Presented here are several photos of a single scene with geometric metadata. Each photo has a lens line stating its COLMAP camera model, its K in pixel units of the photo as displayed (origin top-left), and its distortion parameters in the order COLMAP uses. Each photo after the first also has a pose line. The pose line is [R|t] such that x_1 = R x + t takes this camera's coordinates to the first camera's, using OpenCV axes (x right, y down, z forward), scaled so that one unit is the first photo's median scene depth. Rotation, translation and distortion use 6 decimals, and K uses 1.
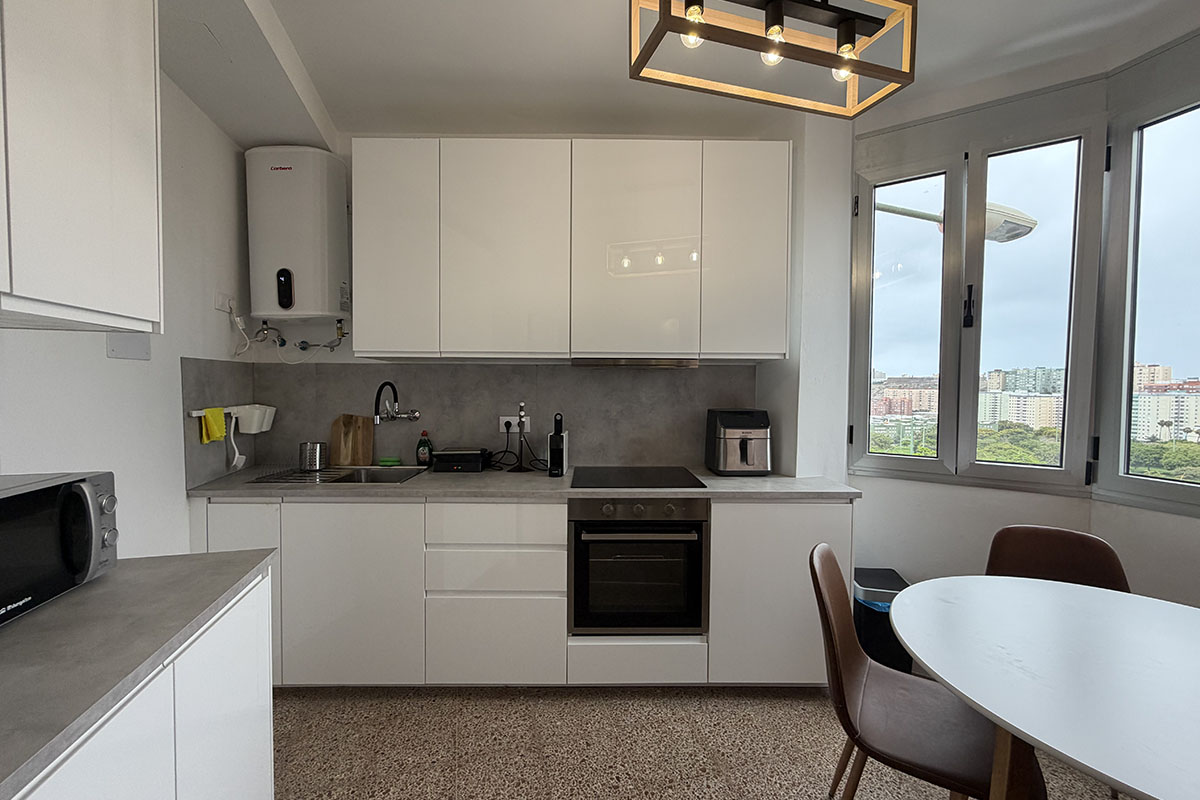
lens RADIAL K [[478.6, 0, 595.5], [0, 478.6, 400.0], [0, 0, 1]] dist [-0.001297, -0.000381]
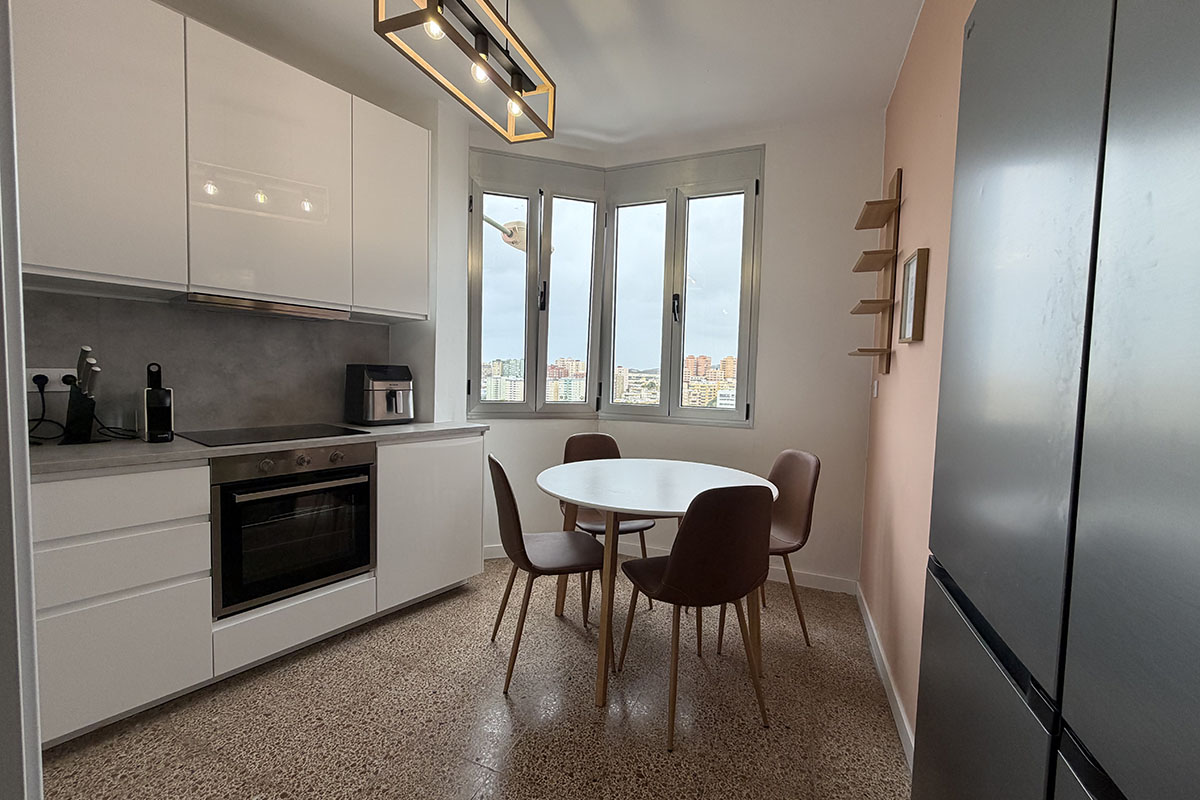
lens RADIAL K [[478.6, 0, 595.9], [0, 478.6, 397.9], [0, 0, 1]] dist [-0.001297, -0.000381]
pose [[0.621374, -0.026696, 0.783059, -0.263486], [0.003632, 0.999507, 0.031192, 0.068663], [-0.783506, -0.016538, 0.621165, -0.043877]]
